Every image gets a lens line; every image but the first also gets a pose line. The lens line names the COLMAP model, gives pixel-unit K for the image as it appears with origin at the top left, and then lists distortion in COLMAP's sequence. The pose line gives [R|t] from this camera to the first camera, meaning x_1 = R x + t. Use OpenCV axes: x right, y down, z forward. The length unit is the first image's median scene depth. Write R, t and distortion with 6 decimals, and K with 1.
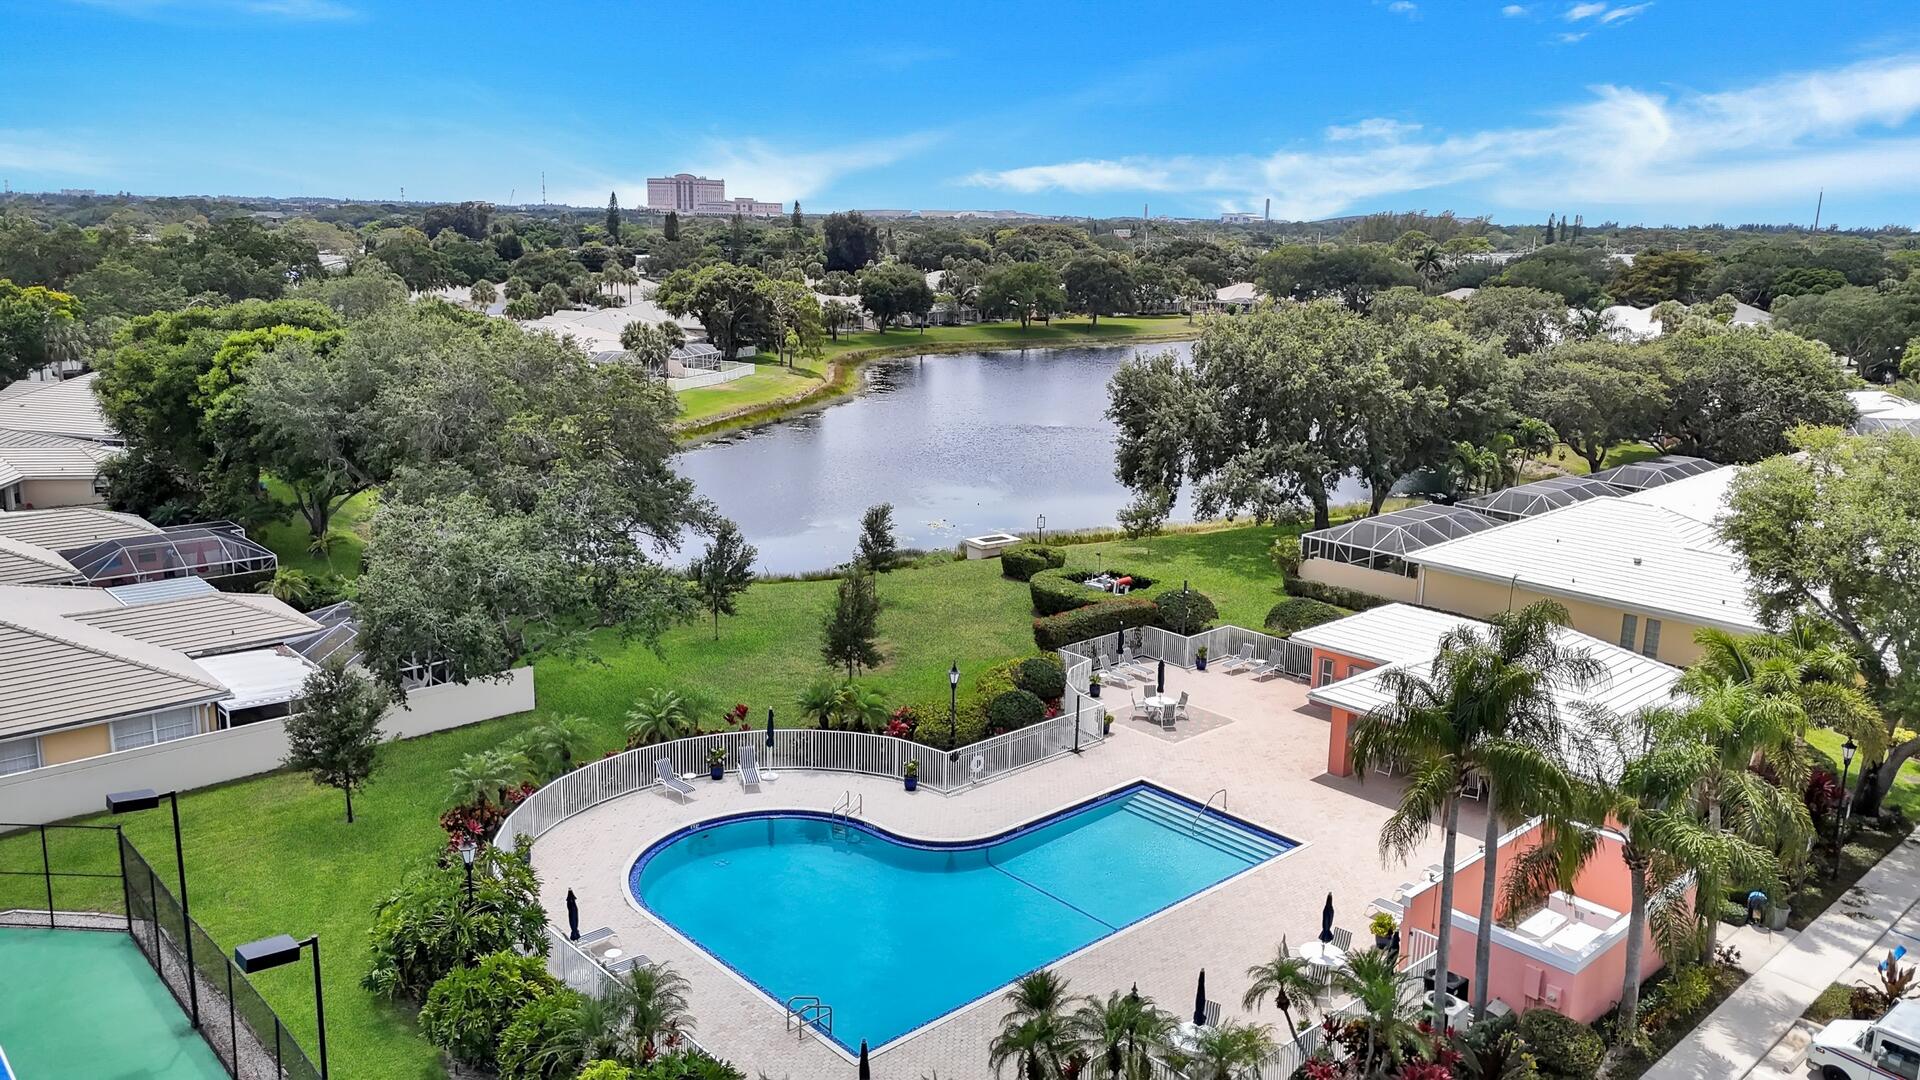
lens RADIAL K [[1403.5, 0, 960.0], [0, 1403.5, 540.0], [0, 0, 1]] dist [0.037266, 0.002026]
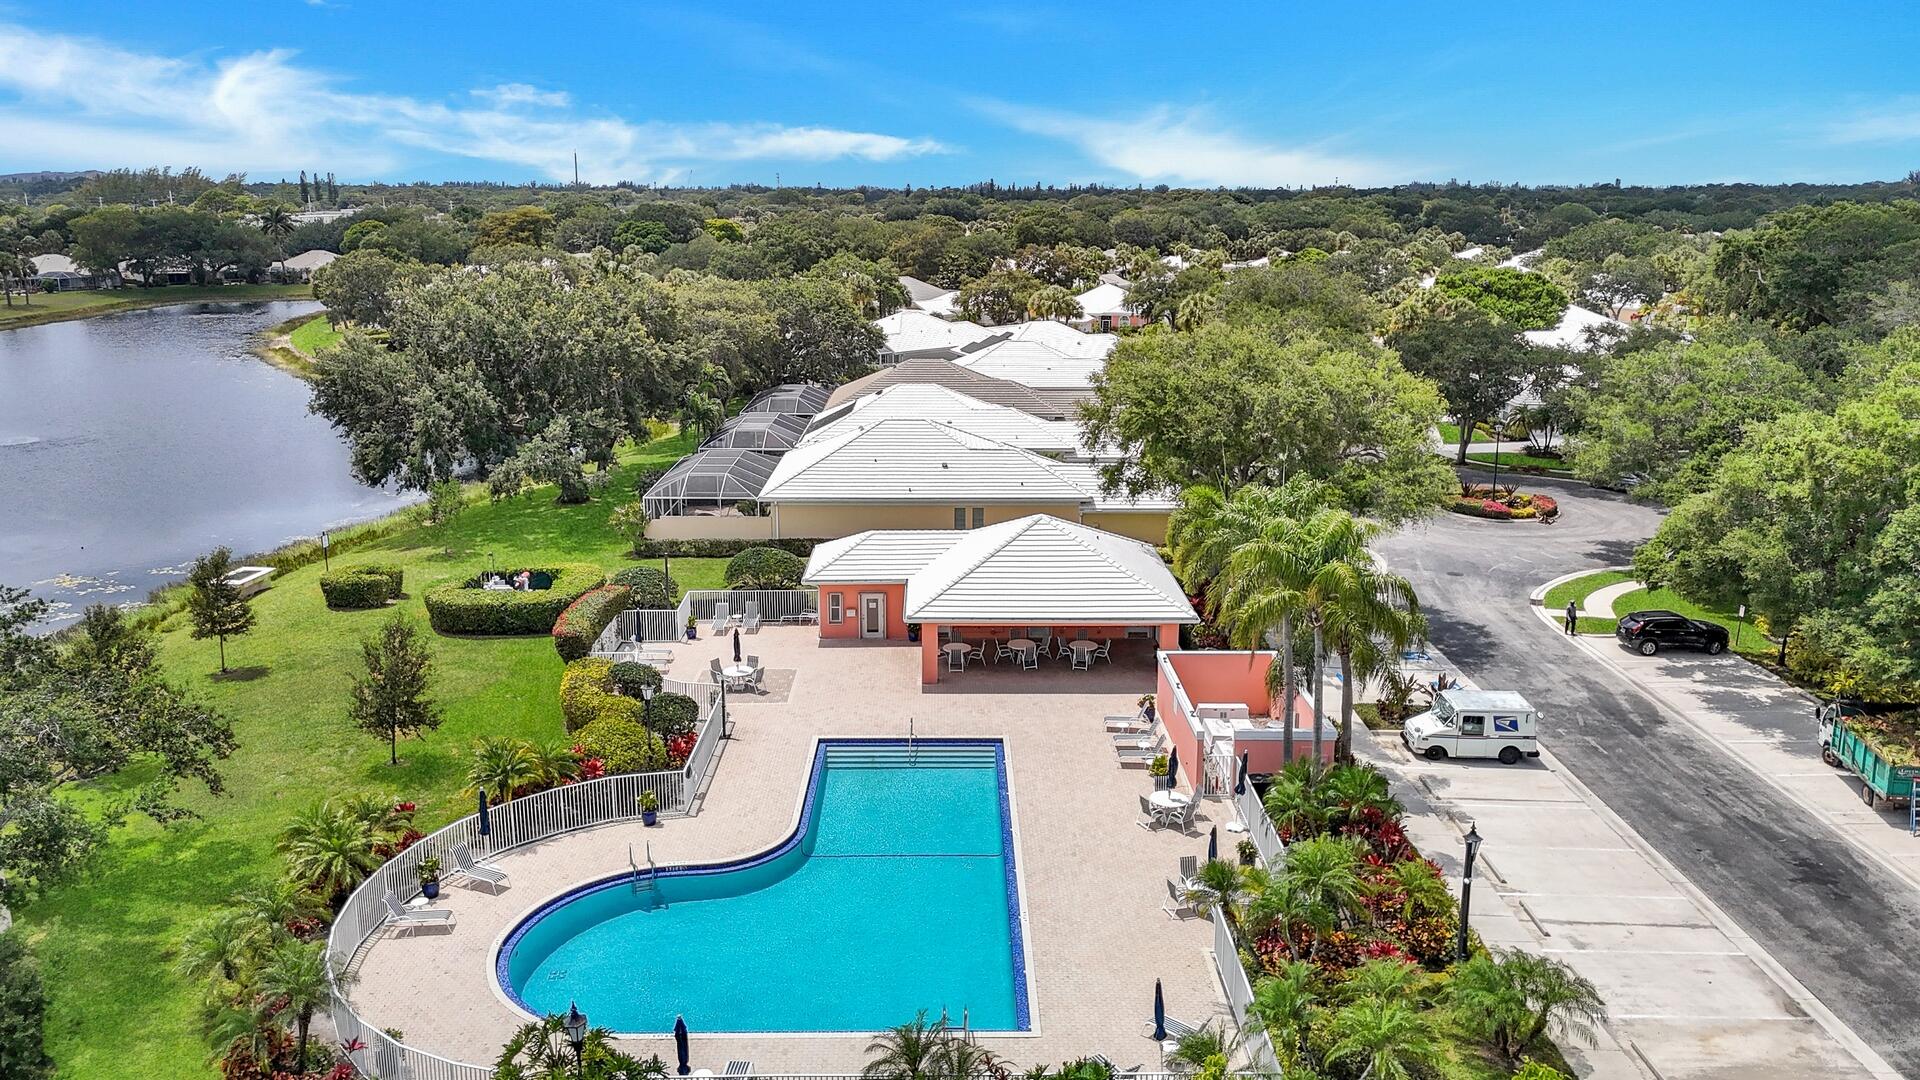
lens RADIAL K [[1403.5, 0, 960.0], [0, 1403.5, 540.0], [0, 0, 1]] dist [0.037266, 0.002026]
pose [[0.667679, -0.197783, 0.717696, -0.497659], [0.177298, 0.978569, 0.104732, -0.058186], [-0.723029, 0.057319, 0.688436, 0.217006]]
